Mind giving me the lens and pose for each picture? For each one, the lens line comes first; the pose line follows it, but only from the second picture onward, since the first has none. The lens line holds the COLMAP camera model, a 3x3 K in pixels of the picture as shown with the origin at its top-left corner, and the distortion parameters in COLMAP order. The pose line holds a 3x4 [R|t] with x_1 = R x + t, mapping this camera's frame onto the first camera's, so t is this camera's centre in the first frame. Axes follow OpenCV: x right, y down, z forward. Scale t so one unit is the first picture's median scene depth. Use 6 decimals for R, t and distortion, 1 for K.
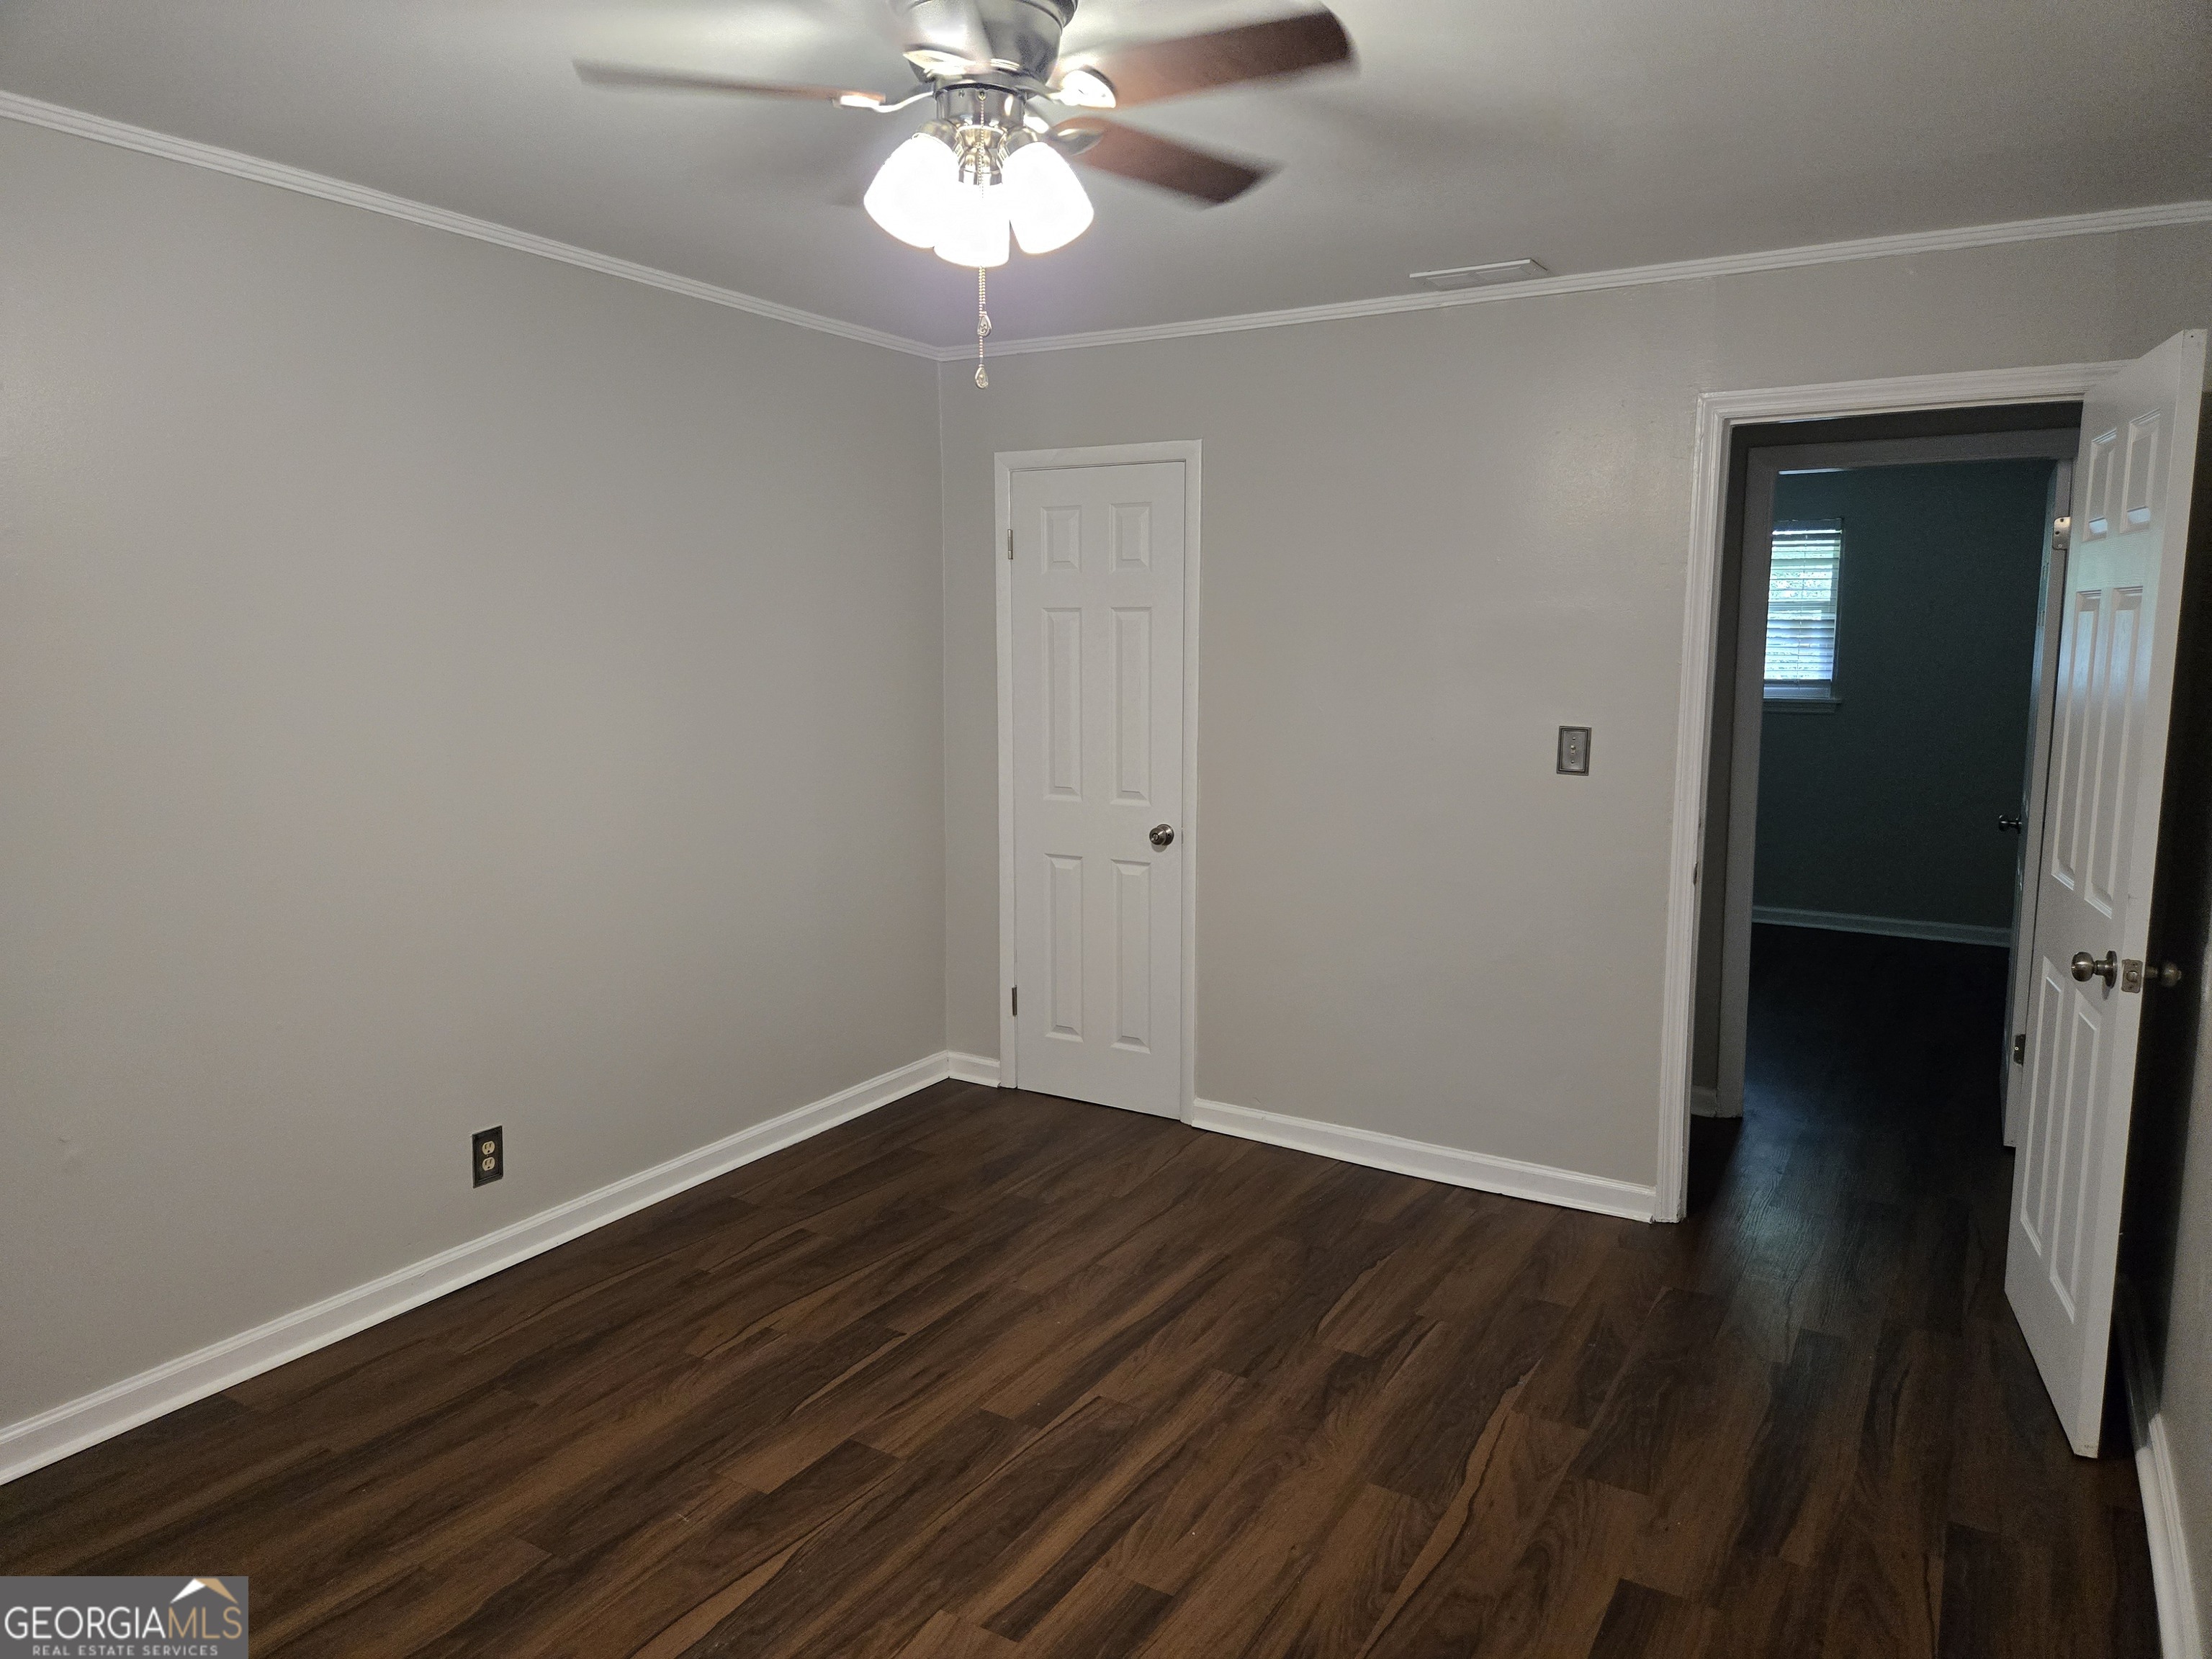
lens RADIAL K [[1463.6, 0, 1101.5], [0, 1463.6, 783.9], [0, 0, 1]] dist [0.069173, -0.064606]
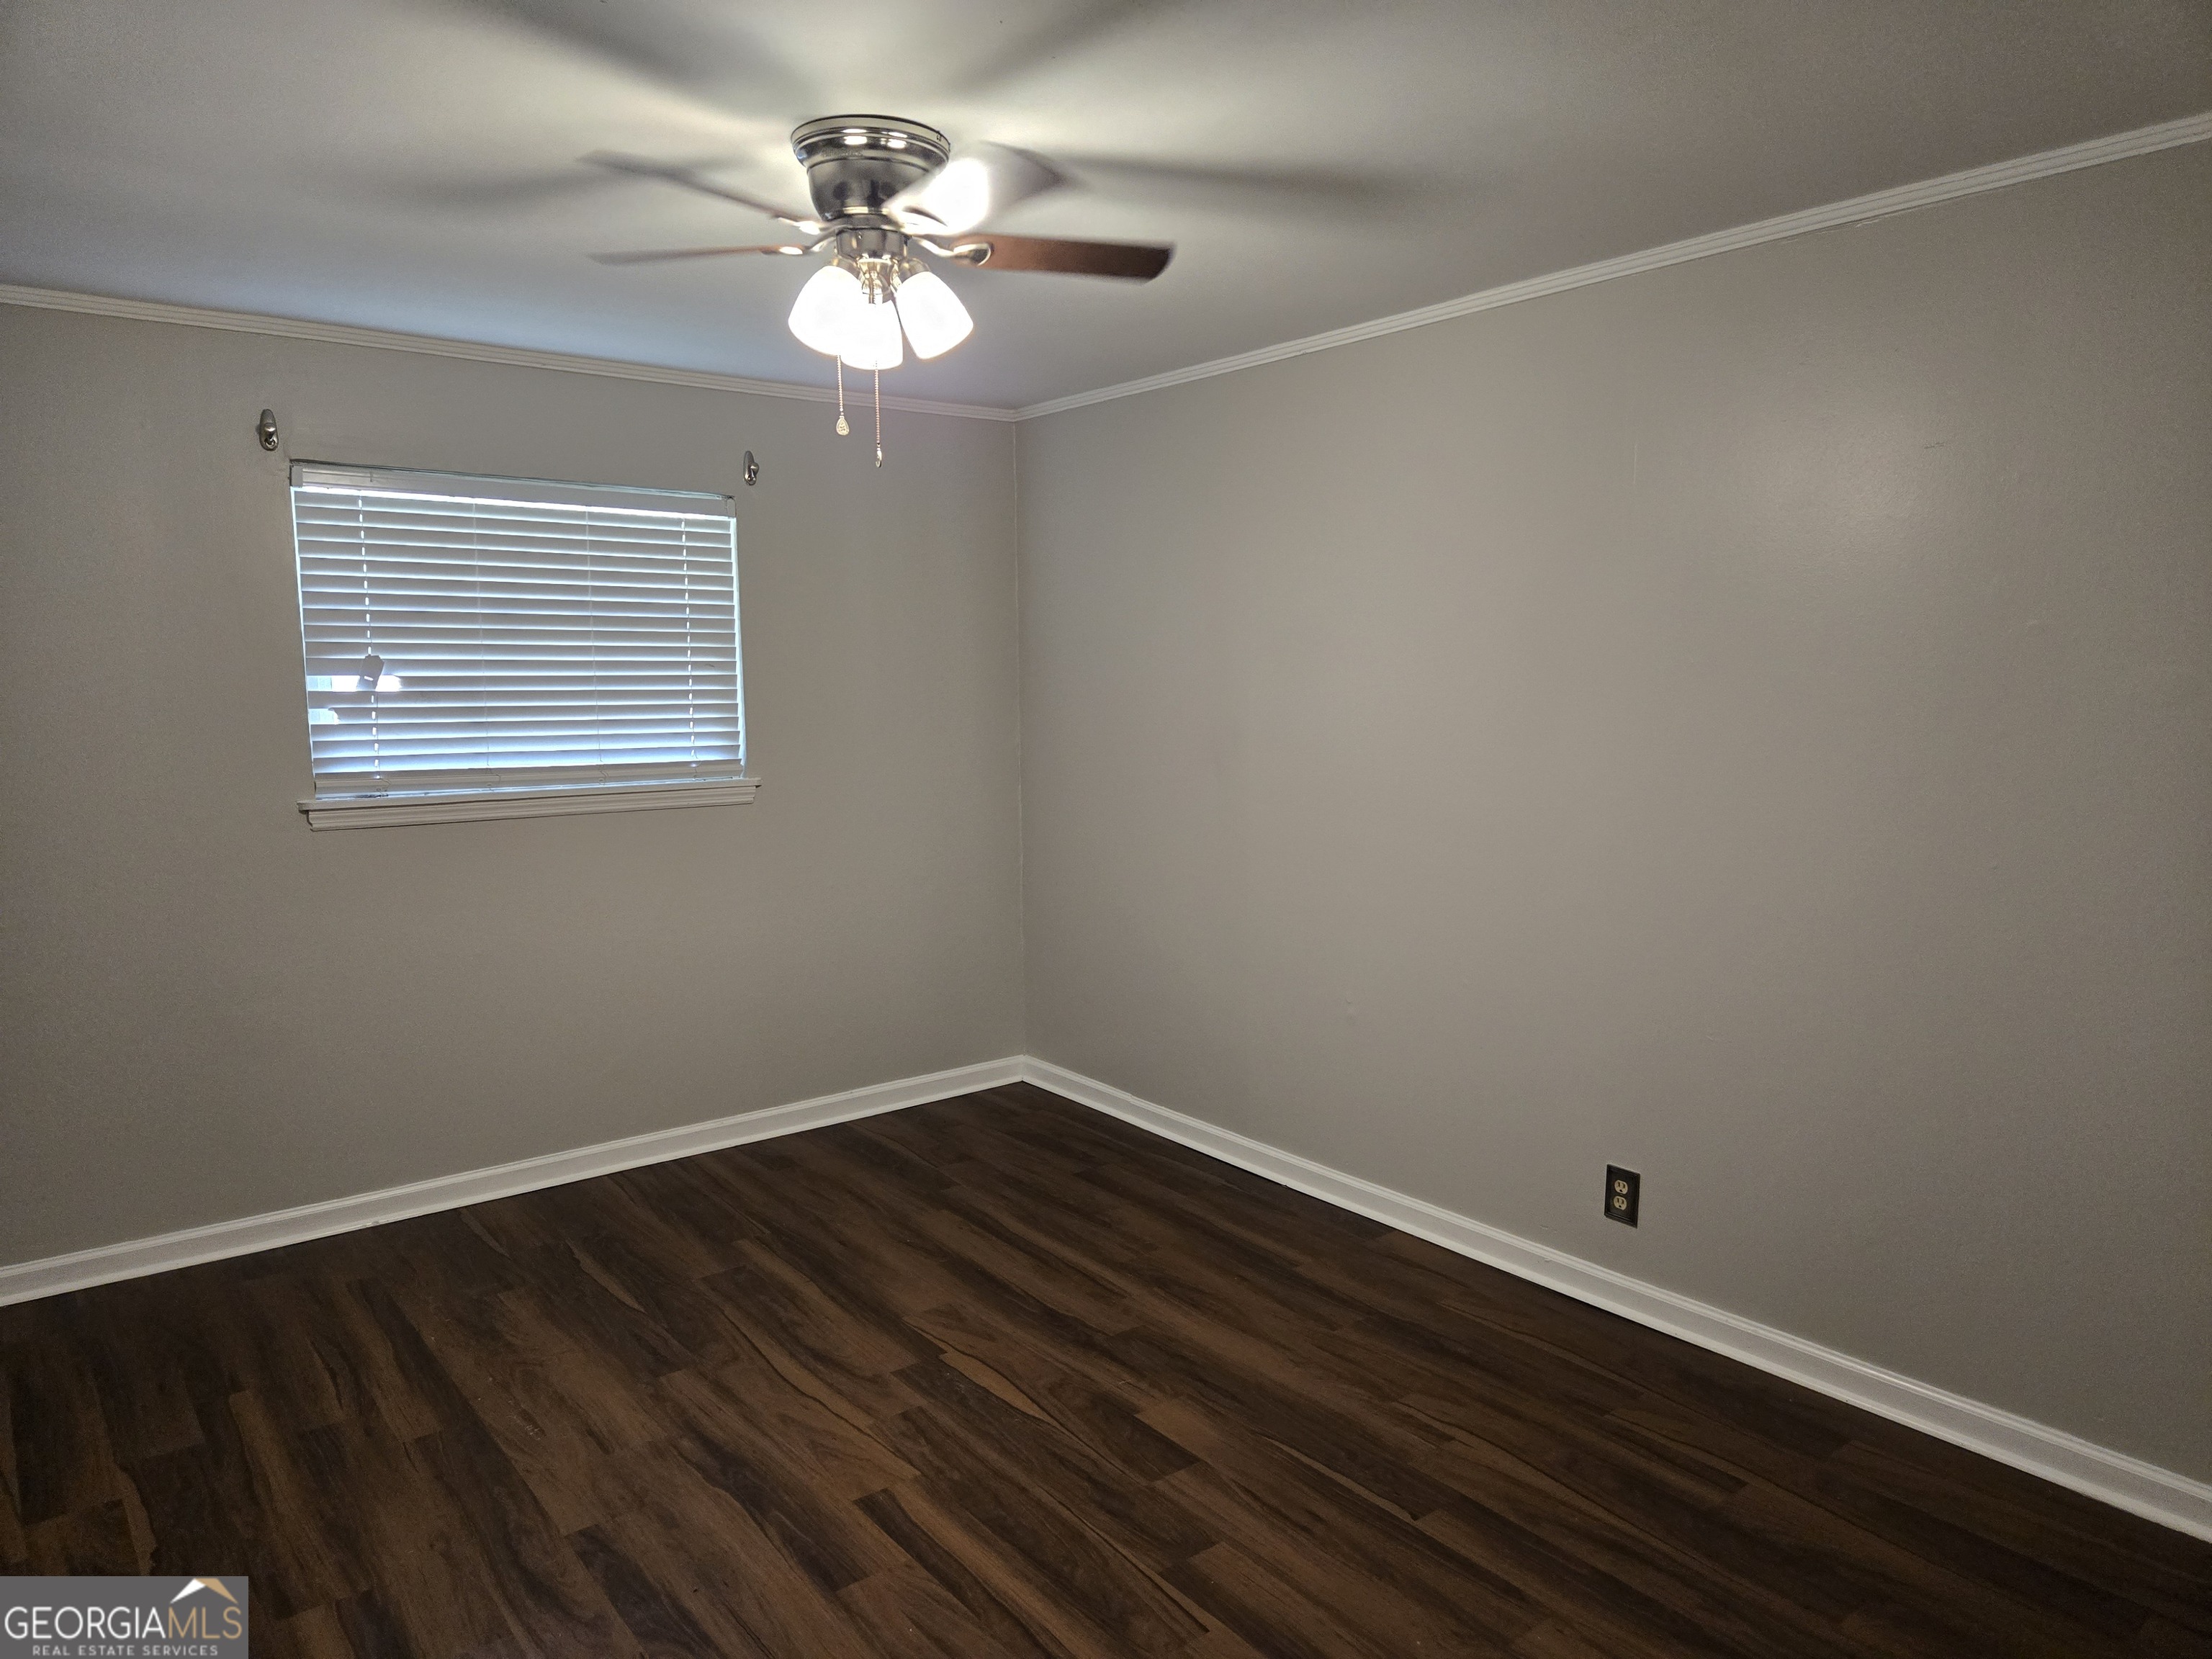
lens RADIAL K [[1463.6, 0, 1101.5], [0, 1463.6, 783.9], [0, 0, 1]] dist [0.069173, -0.064606]
pose [[-0.350658, 0.069748, -0.933903, 0.733478], [-0.099702, 0.988775, 0.111281, -0.115153], [0.931181, 0.132134, -0.339767, 1.168499]]
